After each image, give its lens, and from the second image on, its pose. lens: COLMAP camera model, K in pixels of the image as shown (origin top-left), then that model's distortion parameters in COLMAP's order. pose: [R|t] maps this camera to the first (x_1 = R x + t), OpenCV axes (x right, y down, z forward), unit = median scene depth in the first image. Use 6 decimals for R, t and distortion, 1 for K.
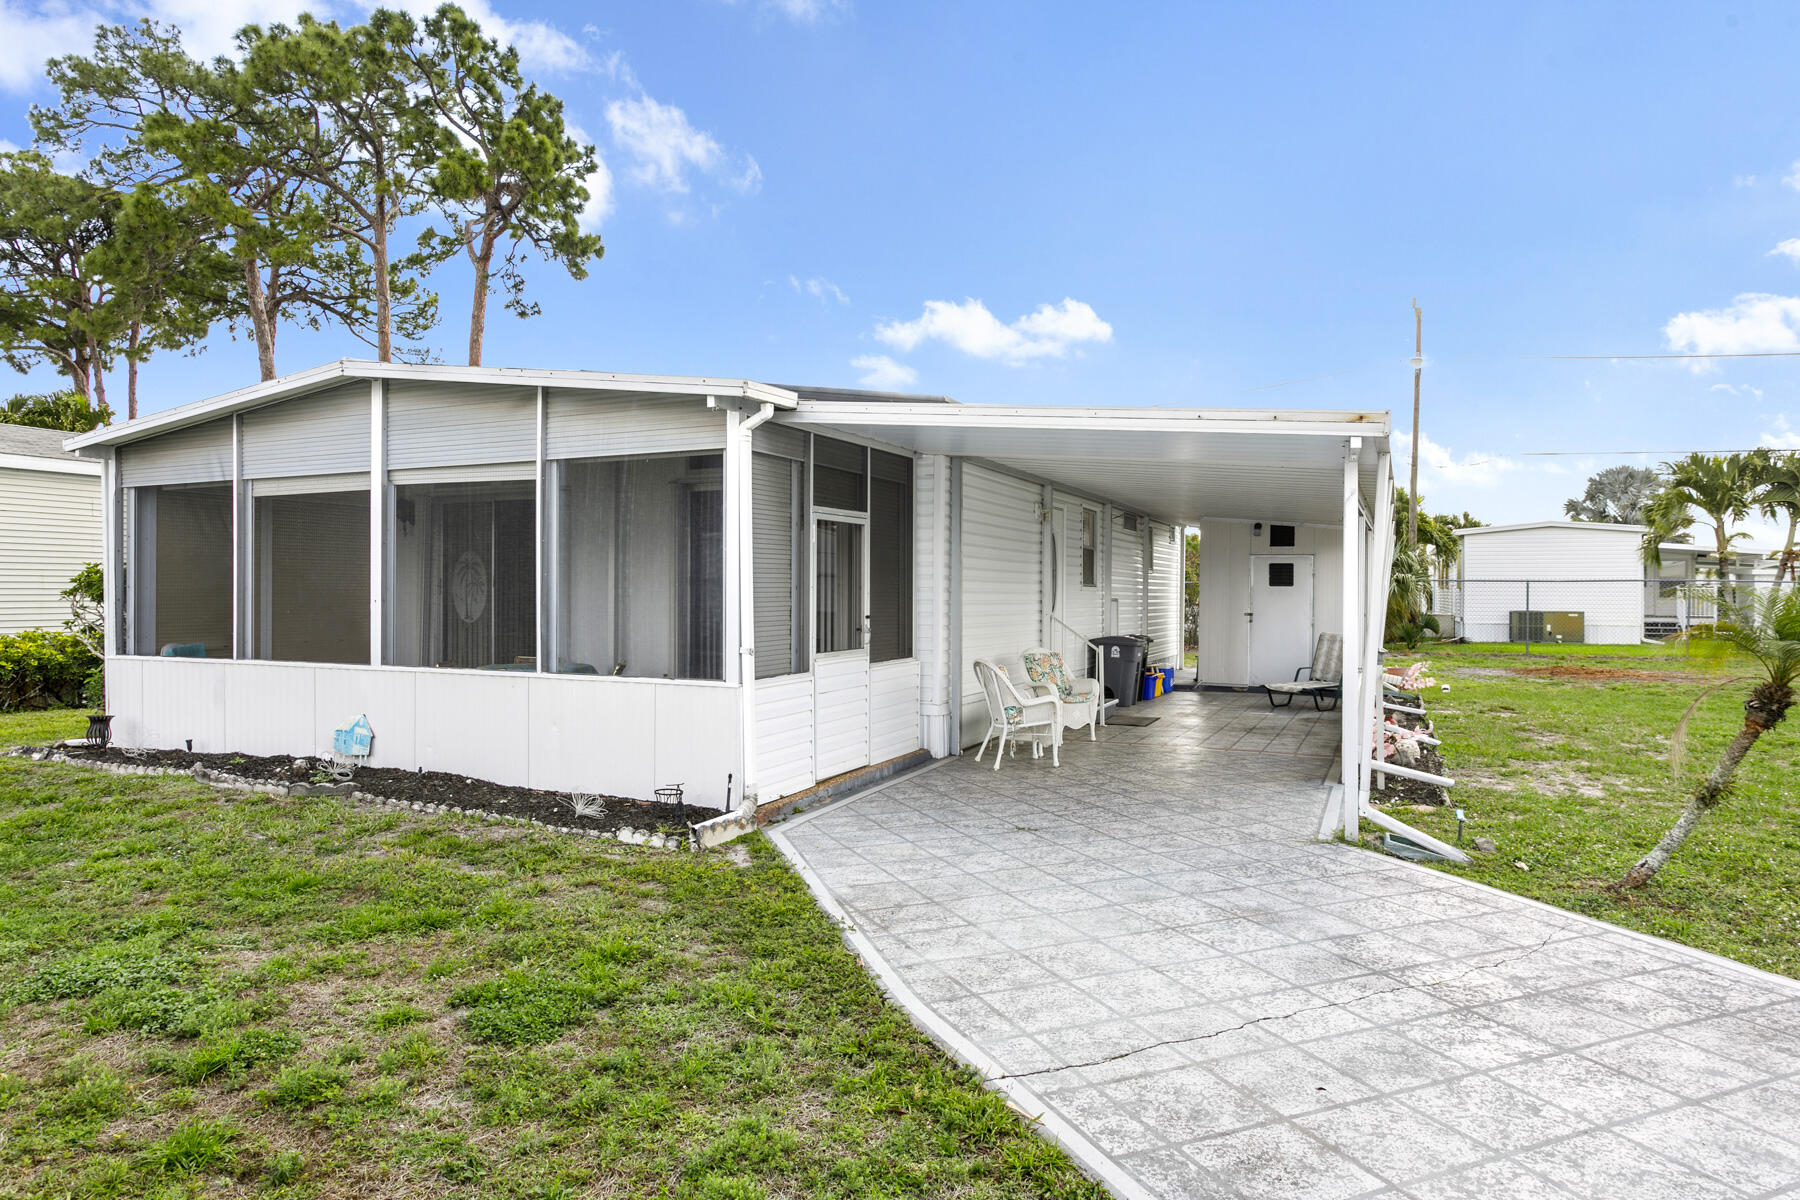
lens RADIAL K [[1162.5, 0, 907.8], [0, 1162.5, 597.8], [0, 0, 1]] dist [0.000852, -0.002823]
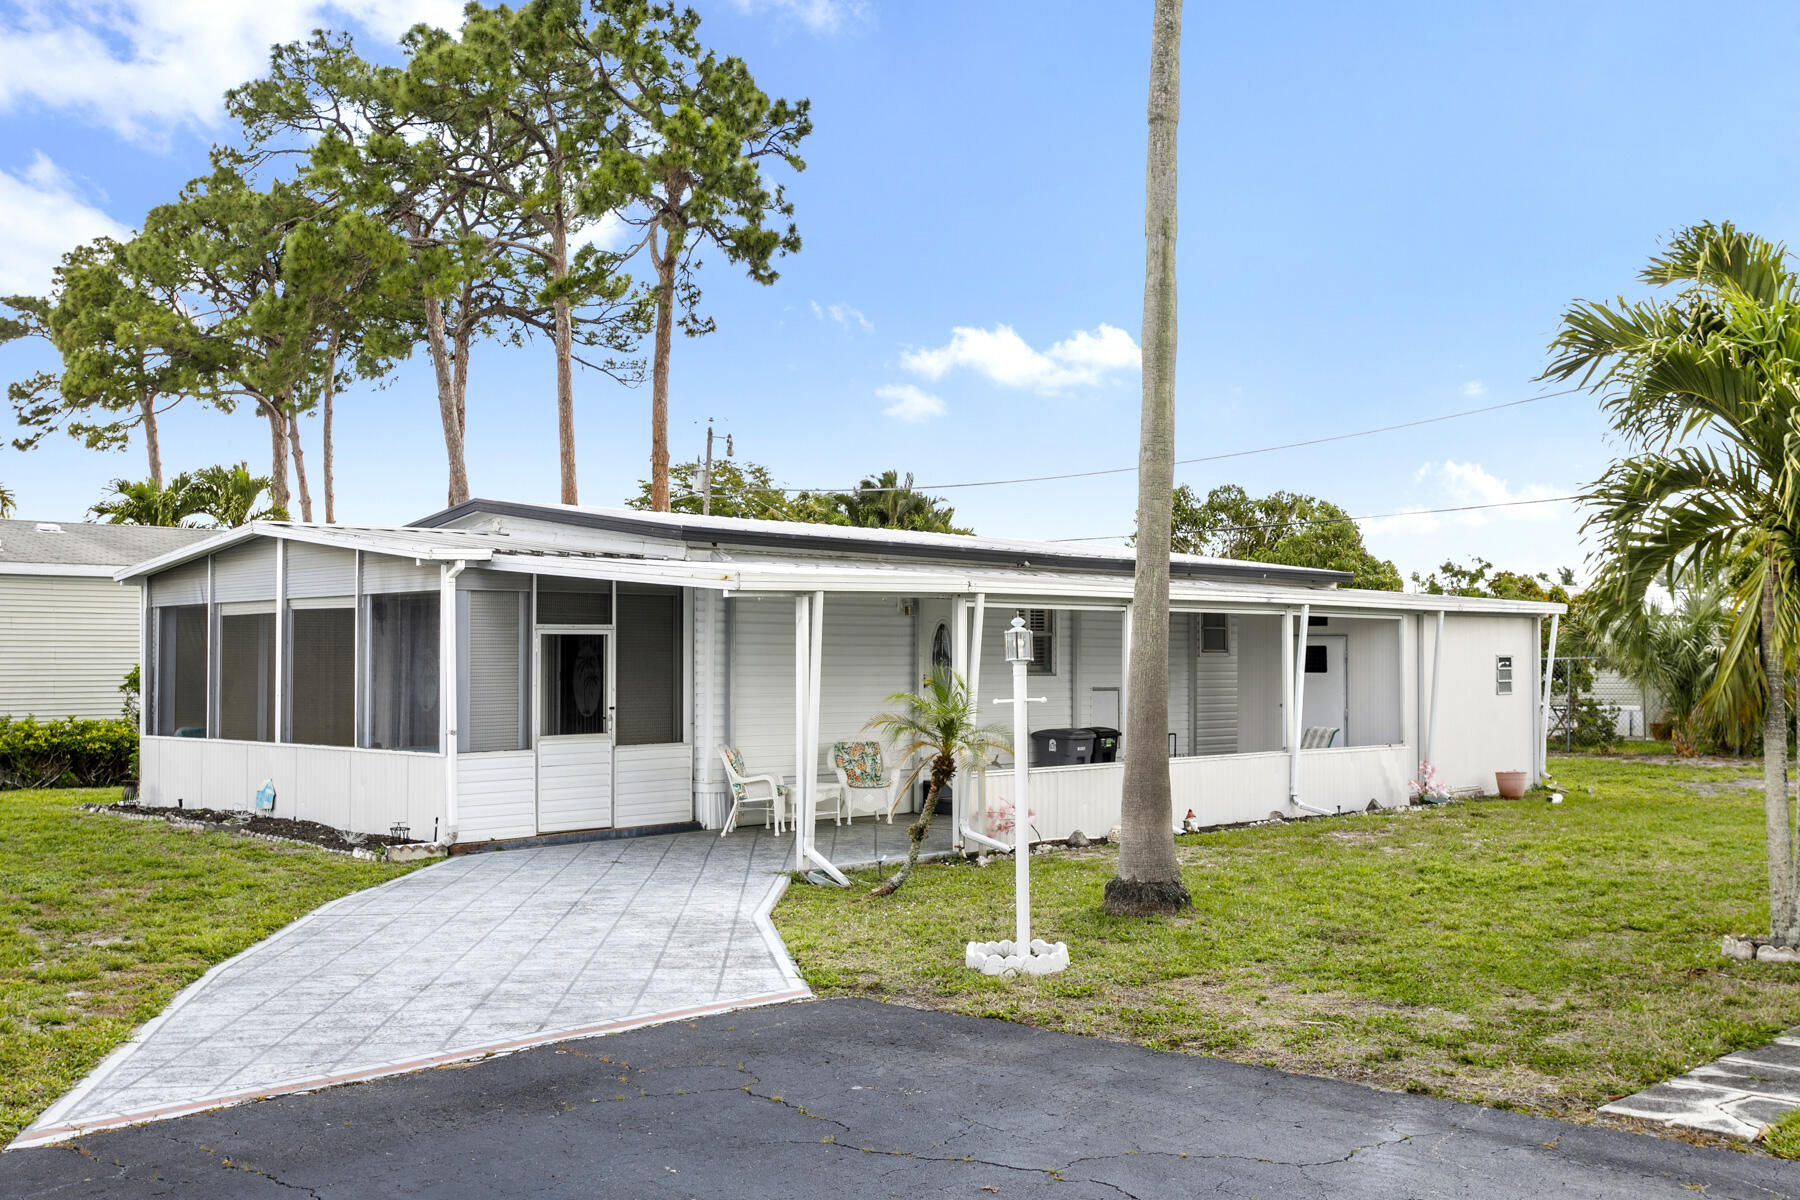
lens RADIAL K [[2034.7, 0, 898.0], [0, 2034.7, 606.8], [0, 0, 1]] dist [-0.022430, 0.000000]
pose [[0.932391, -0.016348, -0.361082, 0.364862], [0.005707, 0.999518, -0.030516, -0.008350], [0.361407, 0.026393, 0.932035, -0.322756]]
